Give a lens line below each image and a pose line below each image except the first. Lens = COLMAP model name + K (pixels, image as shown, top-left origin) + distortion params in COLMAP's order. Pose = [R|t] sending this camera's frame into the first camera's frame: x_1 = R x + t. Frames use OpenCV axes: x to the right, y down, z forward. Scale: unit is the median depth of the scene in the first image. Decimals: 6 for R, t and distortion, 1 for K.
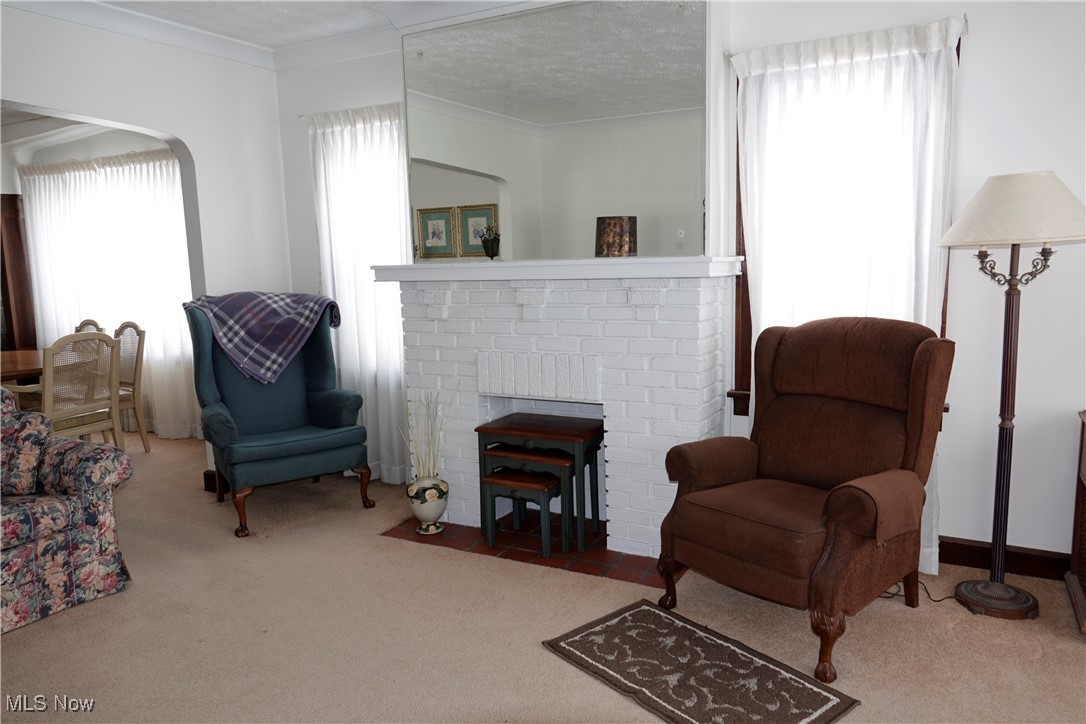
lens RADIAL K [[749.1, 0, 547.0], [0, 749.1, 357.9], [0, 0, 1]] dist [-0.000896, 0.000400]
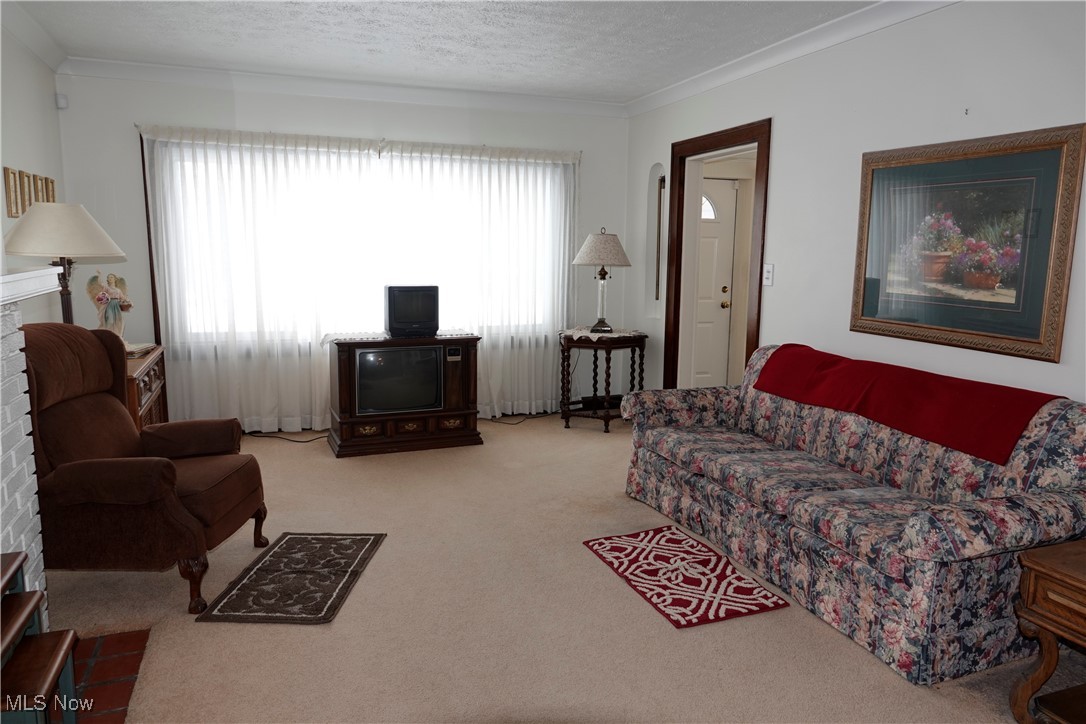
lens RADIAL K [[749.1, 0, 547.0], [0, 749.1, 357.9], [0, 0, 1]] dist [-0.000896, 0.000400]
pose [[-0.757027, -0.079277, 0.648556, -0.756111], [0.098740, 0.967331, 0.233497, -0.171572], [-0.645879, 0.240802, -0.724468, 1.234346]]
